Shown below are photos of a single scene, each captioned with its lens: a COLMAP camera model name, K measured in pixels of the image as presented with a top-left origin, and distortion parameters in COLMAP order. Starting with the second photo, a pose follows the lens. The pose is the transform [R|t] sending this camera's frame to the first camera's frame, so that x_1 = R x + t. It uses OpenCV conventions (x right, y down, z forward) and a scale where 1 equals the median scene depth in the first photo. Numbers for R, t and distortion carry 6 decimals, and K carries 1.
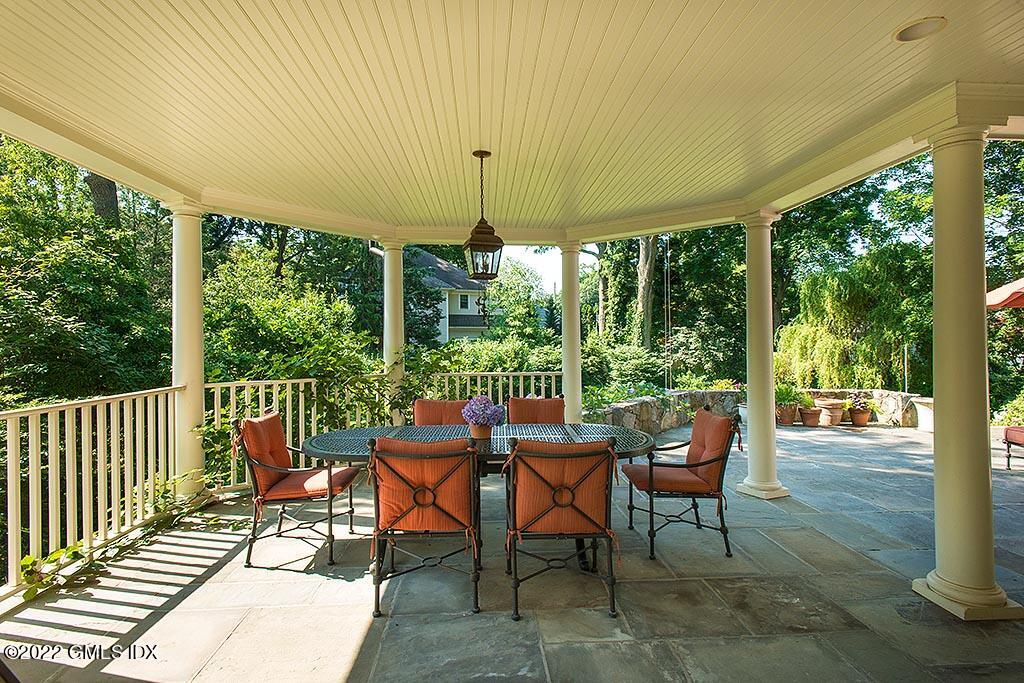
lens RADIAL K [[547.5, 0, 508.5], [0, 547.5, 327.3], [0, 0, 1]] dist [0.000570, -0.000447]
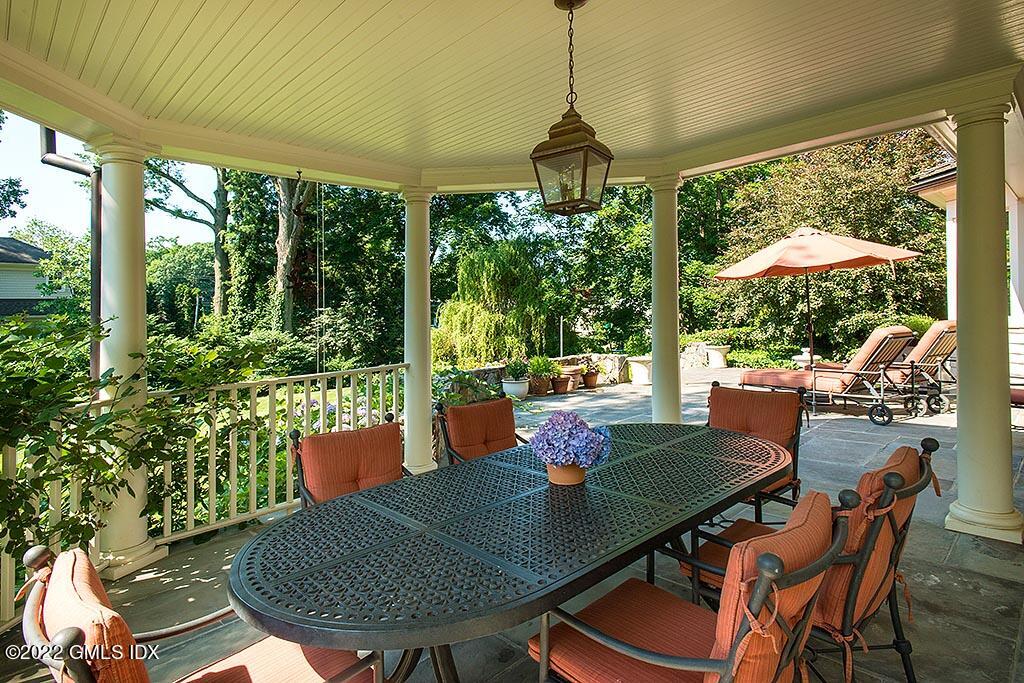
lens RADIAL K [[542.3, 0, 528.7], [0, 542.3, 296.3], [0, 0, 1]] dist [0.002391, 0.000612]
pose [[0.734789, -0.009857, 0.678224, -0.063480], [0.026314, 0.999556, -0.013982, 0.001861], [-0.677785, 0.028121, 0.734723, 0.082691]]
